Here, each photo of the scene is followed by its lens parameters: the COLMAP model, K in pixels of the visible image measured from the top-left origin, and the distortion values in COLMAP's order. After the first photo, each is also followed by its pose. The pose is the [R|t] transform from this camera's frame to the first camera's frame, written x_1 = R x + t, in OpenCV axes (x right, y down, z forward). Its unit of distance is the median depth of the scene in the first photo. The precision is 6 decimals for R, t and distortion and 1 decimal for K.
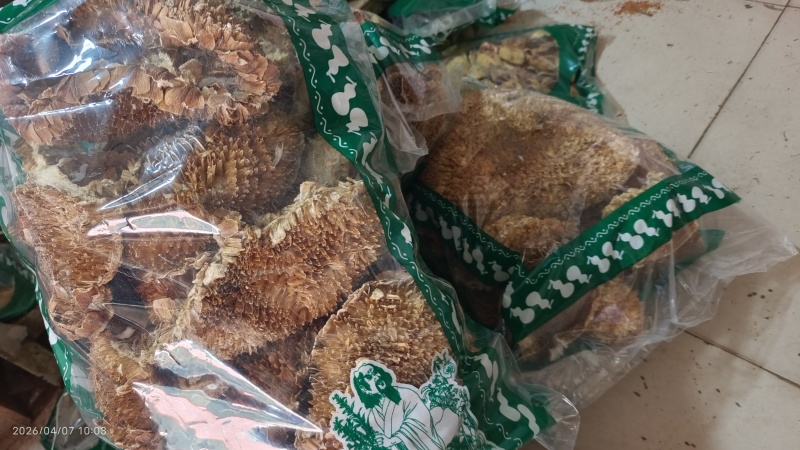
lens RADIAL K [[550.1, 0, 399.0], [0, 550.1, 220.4], [0, 0, 1]] dist [0.005669, 0.016355]
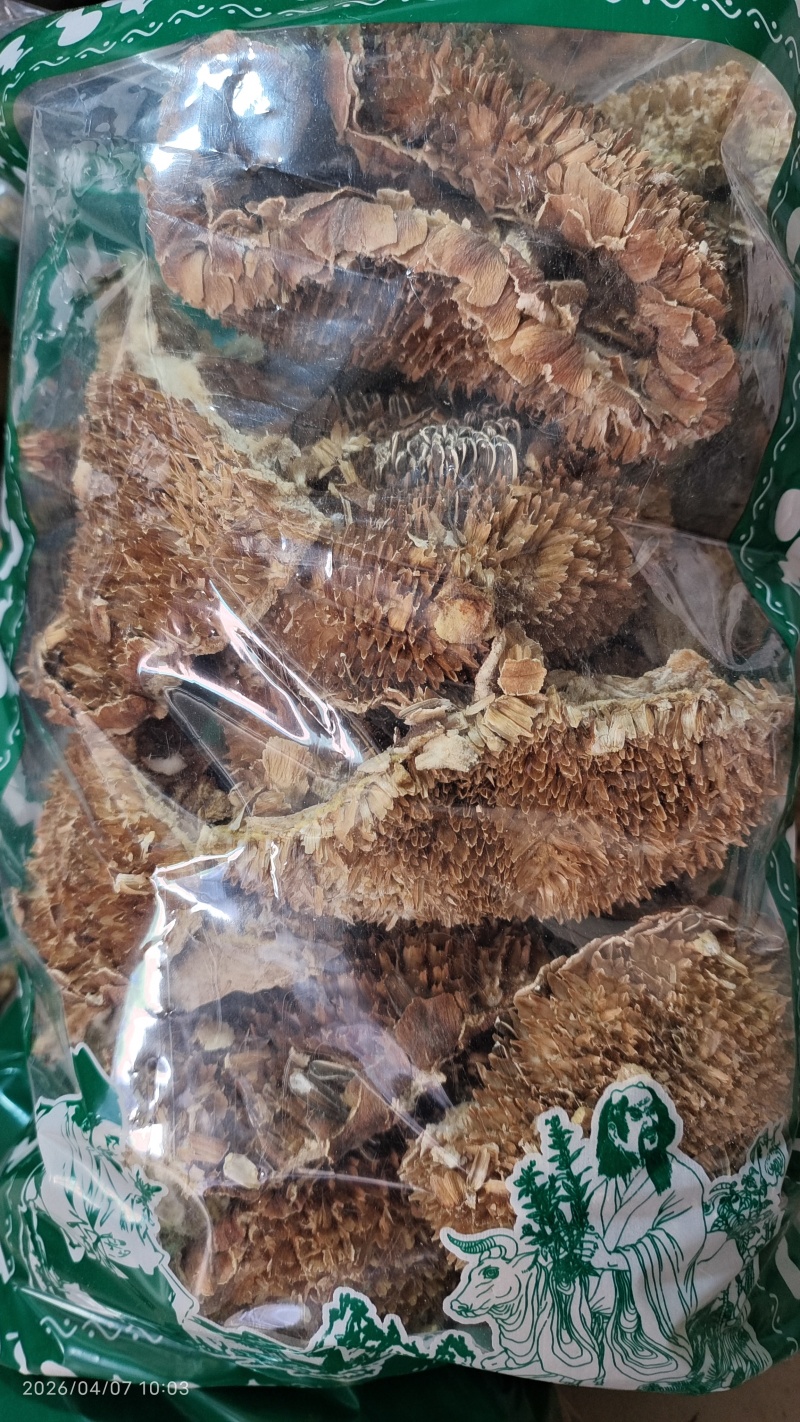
lens RADIAL K [[977.8, 0, 398.2], [0, 977.8, 717.6], [0, 0, 1]] dist [0.005669, 0.016355]
pose [[0.891465, 0.452916, -0.012513, -0.355495], [-0.451880, 0.890764, 0.048428, 0.047877], [0.033079, -0.037517, 0.998748, 0.214171]]
